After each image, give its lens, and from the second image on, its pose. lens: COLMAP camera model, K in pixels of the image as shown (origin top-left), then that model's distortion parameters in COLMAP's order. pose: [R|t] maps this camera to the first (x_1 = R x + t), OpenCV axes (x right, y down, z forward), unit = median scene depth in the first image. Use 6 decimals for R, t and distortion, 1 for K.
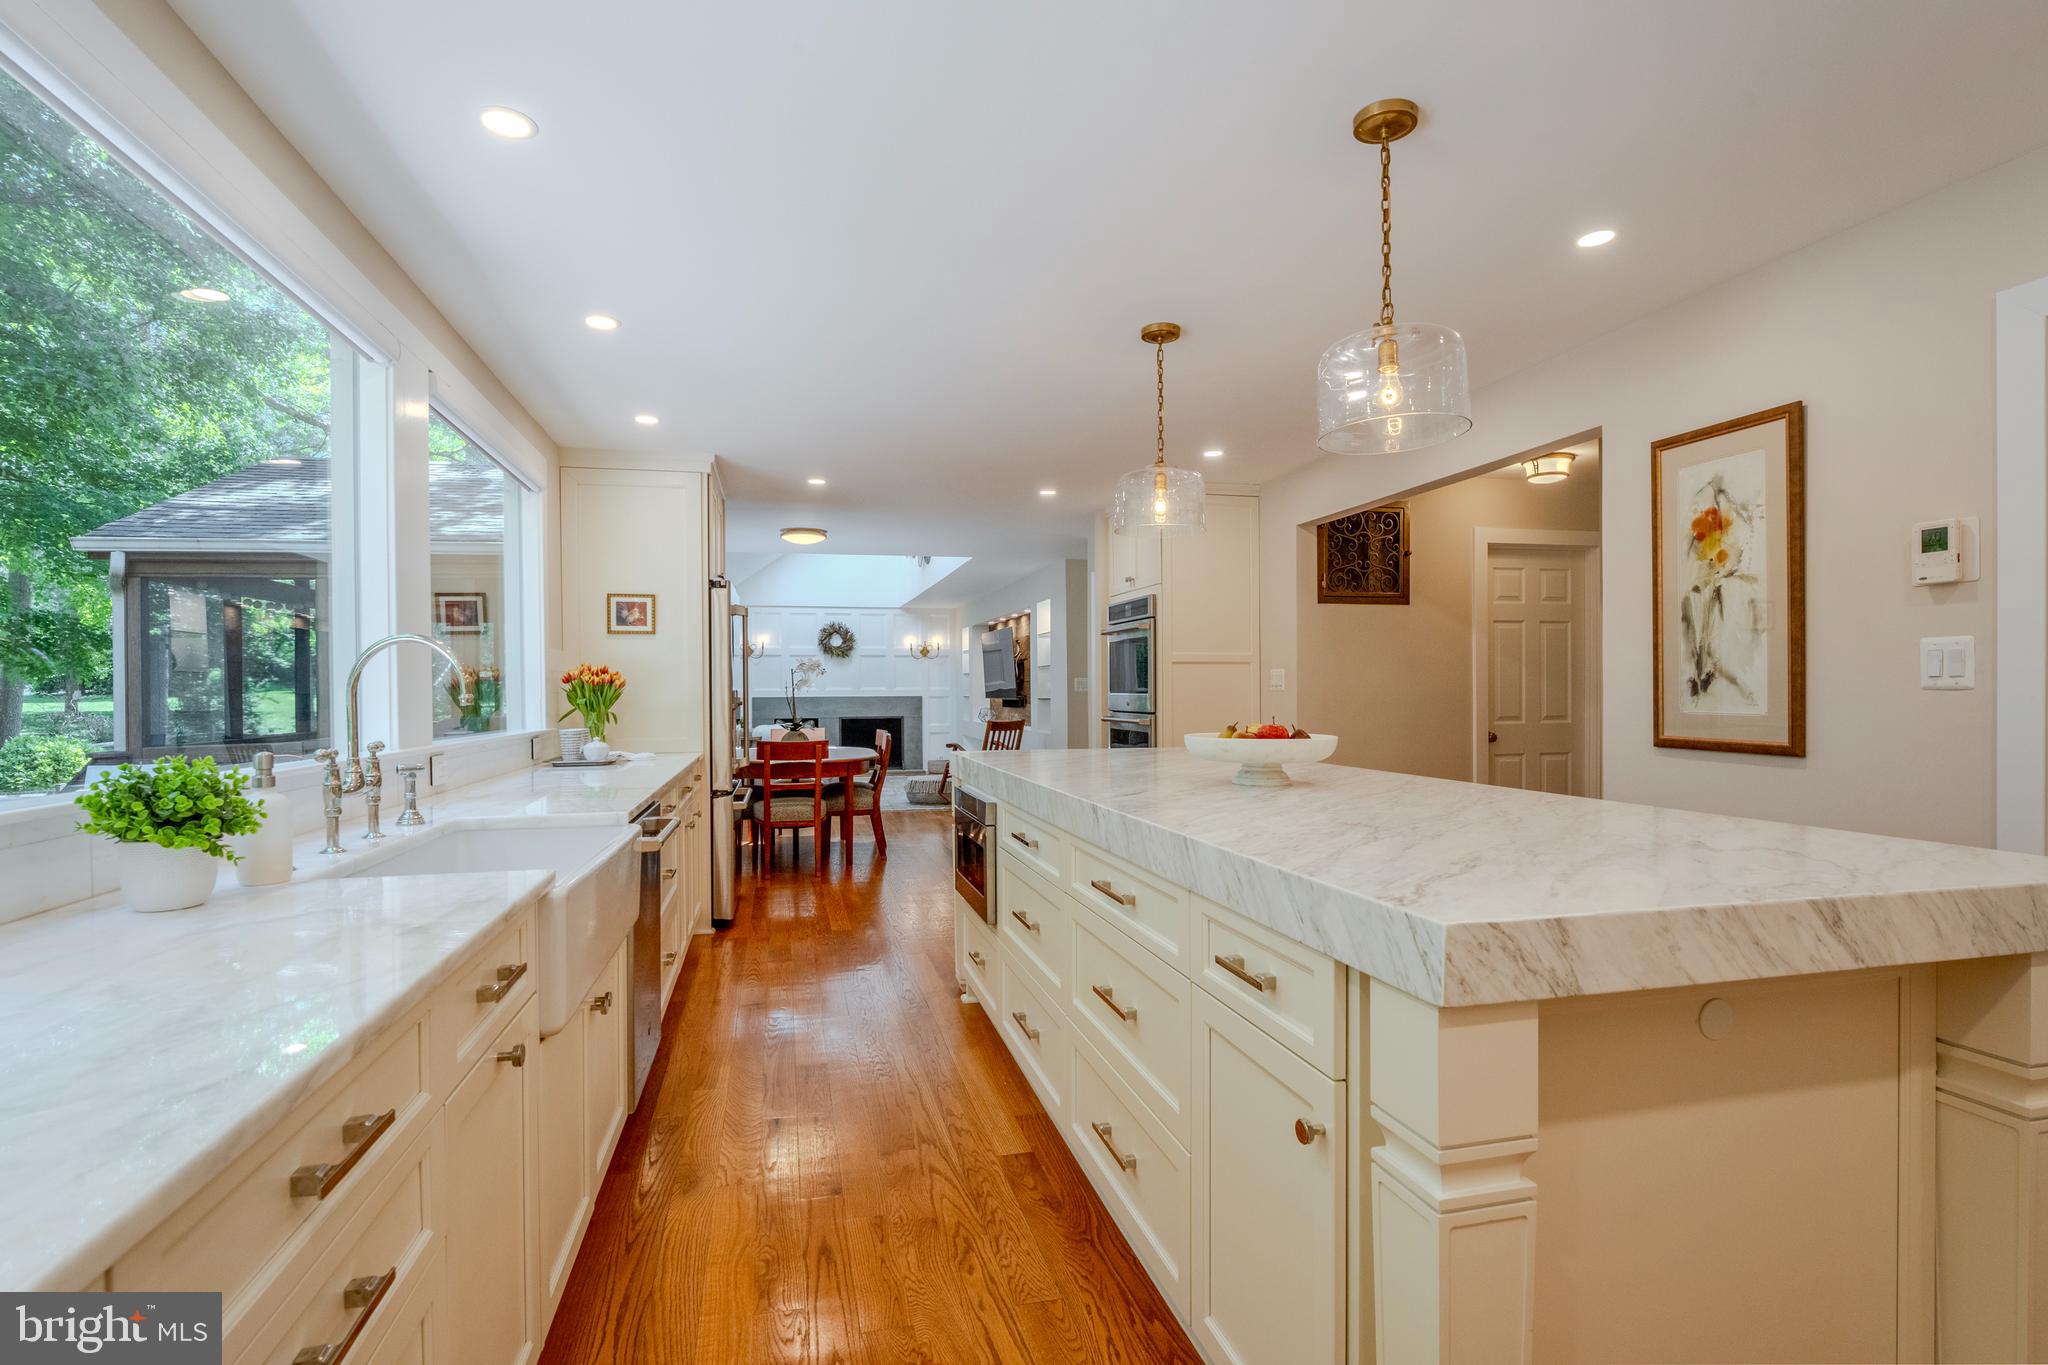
lens RADIAL K [[992.6, 0, 987.0], [0, 992.6, 699.6], [0, 0, 1]] dist [0.002229, 0.000037]
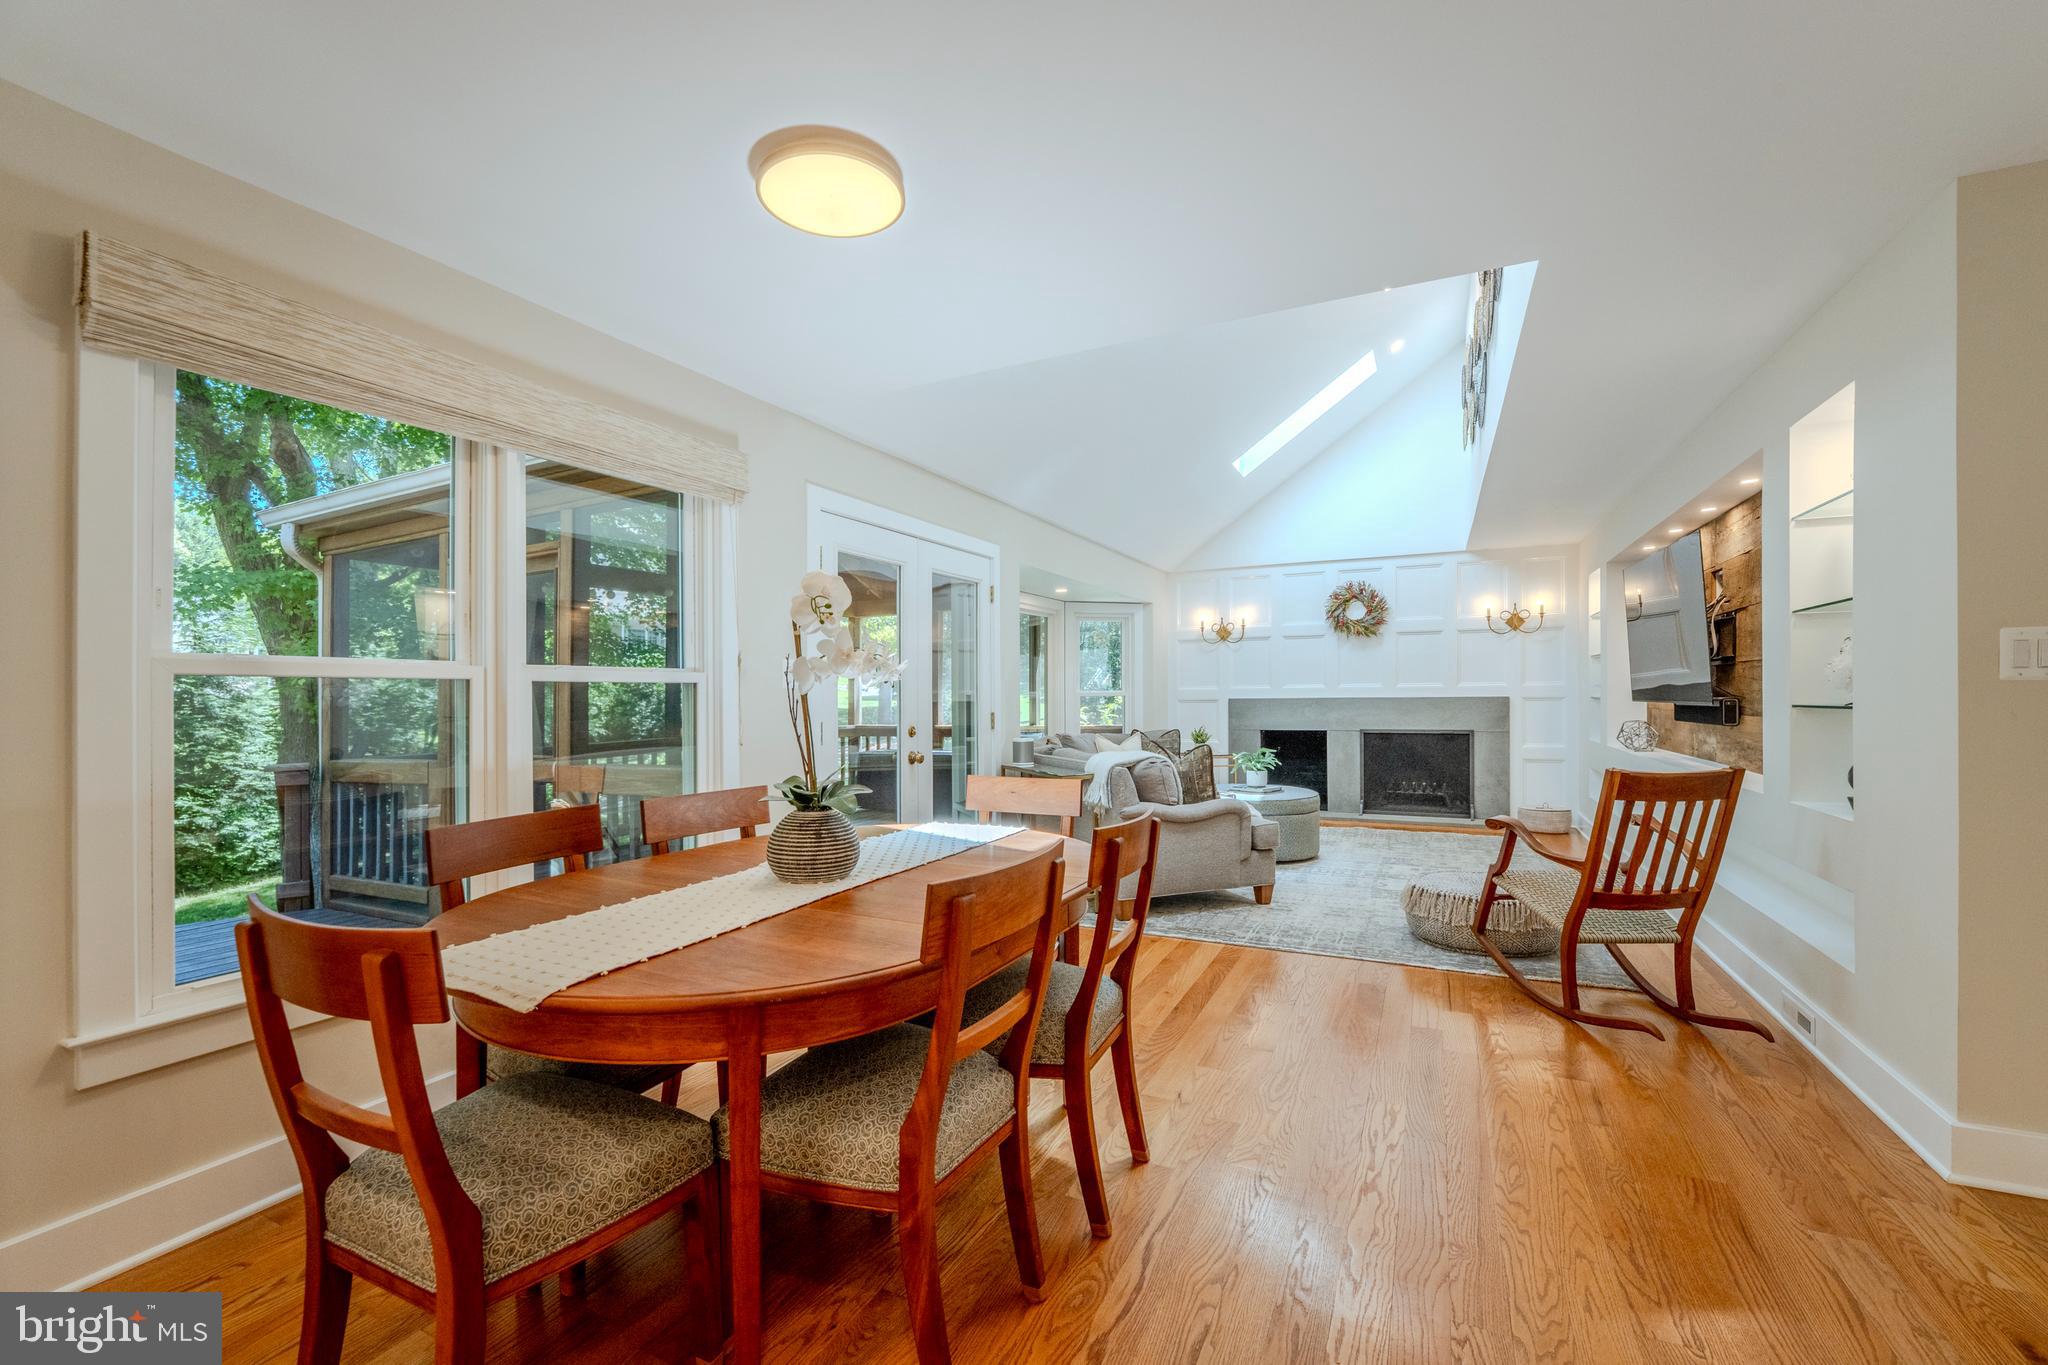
lens RADIAL K [[847.4, 0, 1019.0], [0, 847.4, 704.9], [0, 0, 1]] dist [-0.014245, -0.000141]
pose [[0.790591, 0.006863, -0.612306, 0.012775], [-0.002646, 0.999966, 0.007792, -0.002113], [0.612339, -0.004540, 0.790582, 0.468457]]
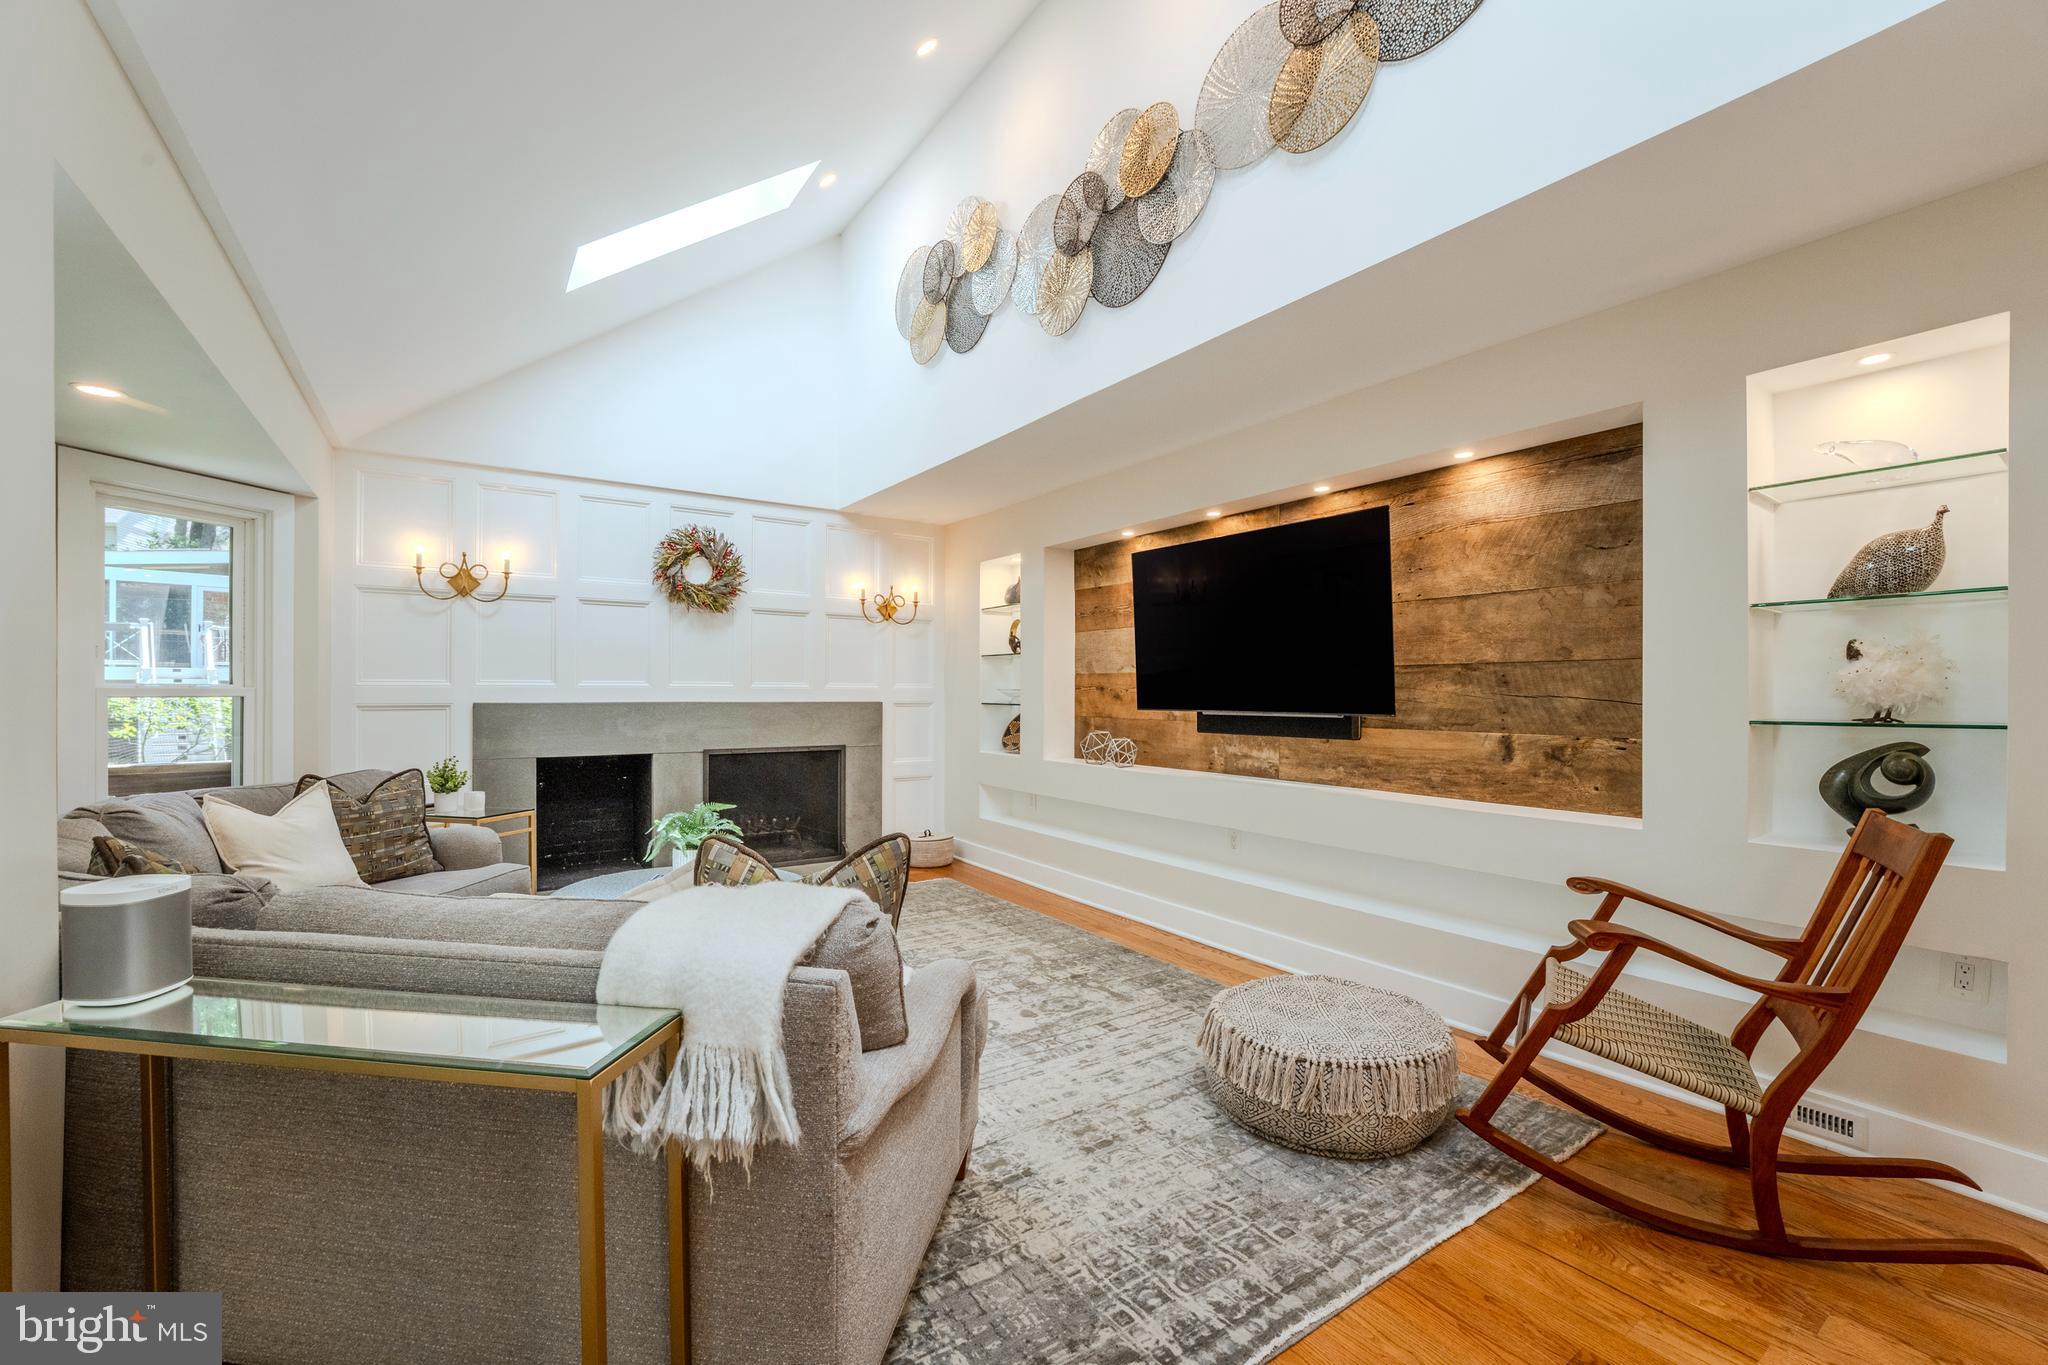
lens RADIAL K [[847.4, 0, 1015.4], [0, 847.4, 701.1], [0, 0, 1]] dist [-0.014245, -0.000141]
pose [[0.929056, 0.007675, 0.369859, -0.173289], [-0.006992, 0.999970, -0.003186, -0.003442], [-0.369873, 0.000374, 0.929082, 0.663884]]
